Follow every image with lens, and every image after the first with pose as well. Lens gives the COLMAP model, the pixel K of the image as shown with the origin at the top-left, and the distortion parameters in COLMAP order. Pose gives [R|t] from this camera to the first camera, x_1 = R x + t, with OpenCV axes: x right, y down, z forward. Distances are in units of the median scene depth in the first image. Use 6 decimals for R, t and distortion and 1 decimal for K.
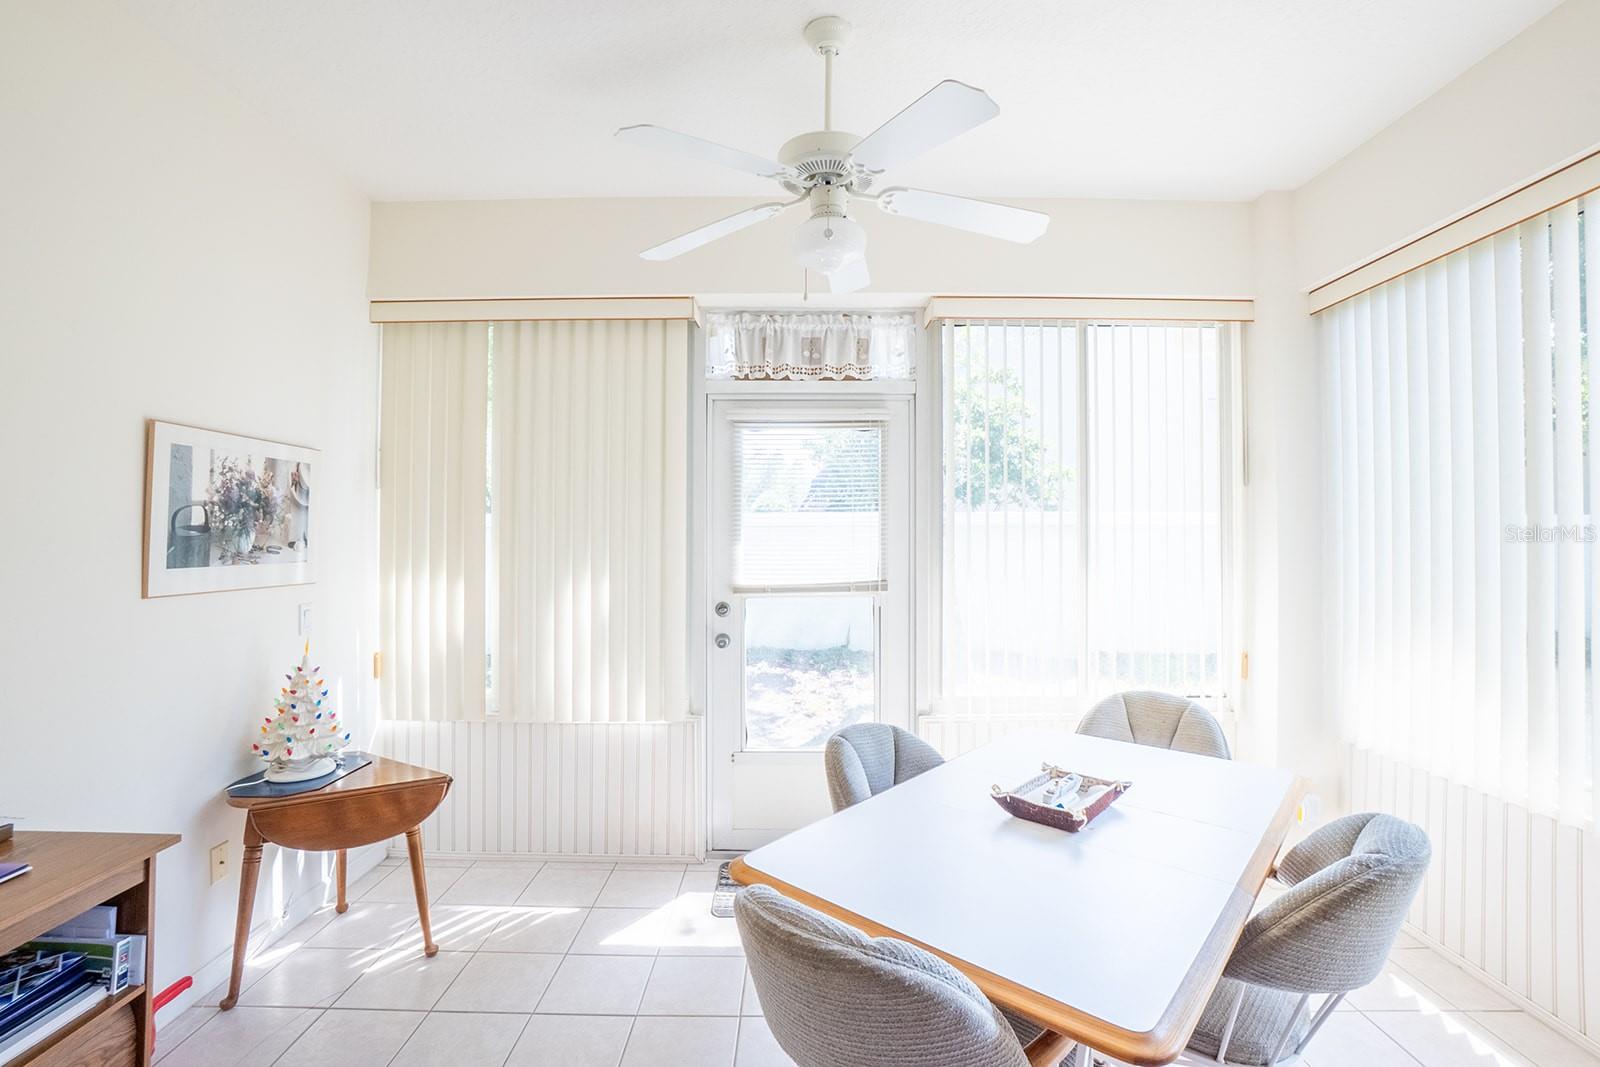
lens RADIAL K [[709.8, 0, 800.8], [0, 709.8, 526.5], [0, 0, 1]] dist [-0.040979, 0.009468]
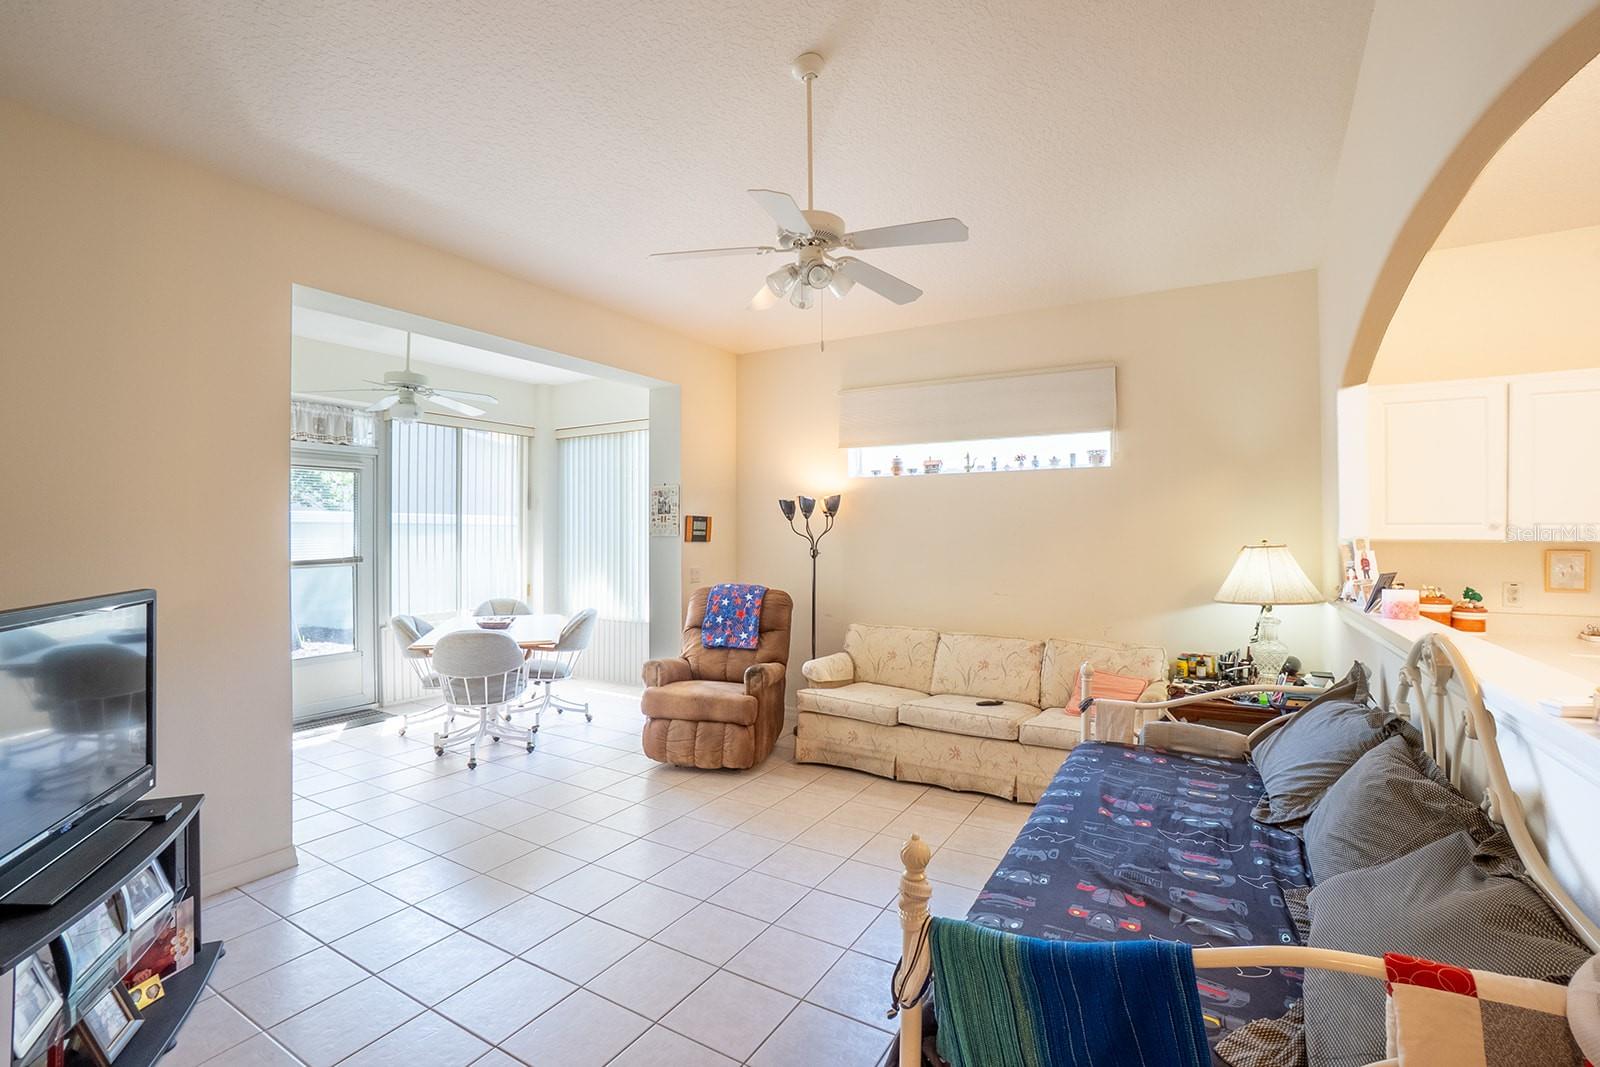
lens RADIAL K [[709.8, 0, 800.0], [0, 709.8, 529.1], [0, 0, 1]] dist [-0.040979, 0.009468]
pose [[0.504024, 0.001343, 0.863689, -0.864755], [-0.008490, 0.999958, 0.003400, -0.010132], [-0.863648, -0.009046, 0.504014, -0.880203]]
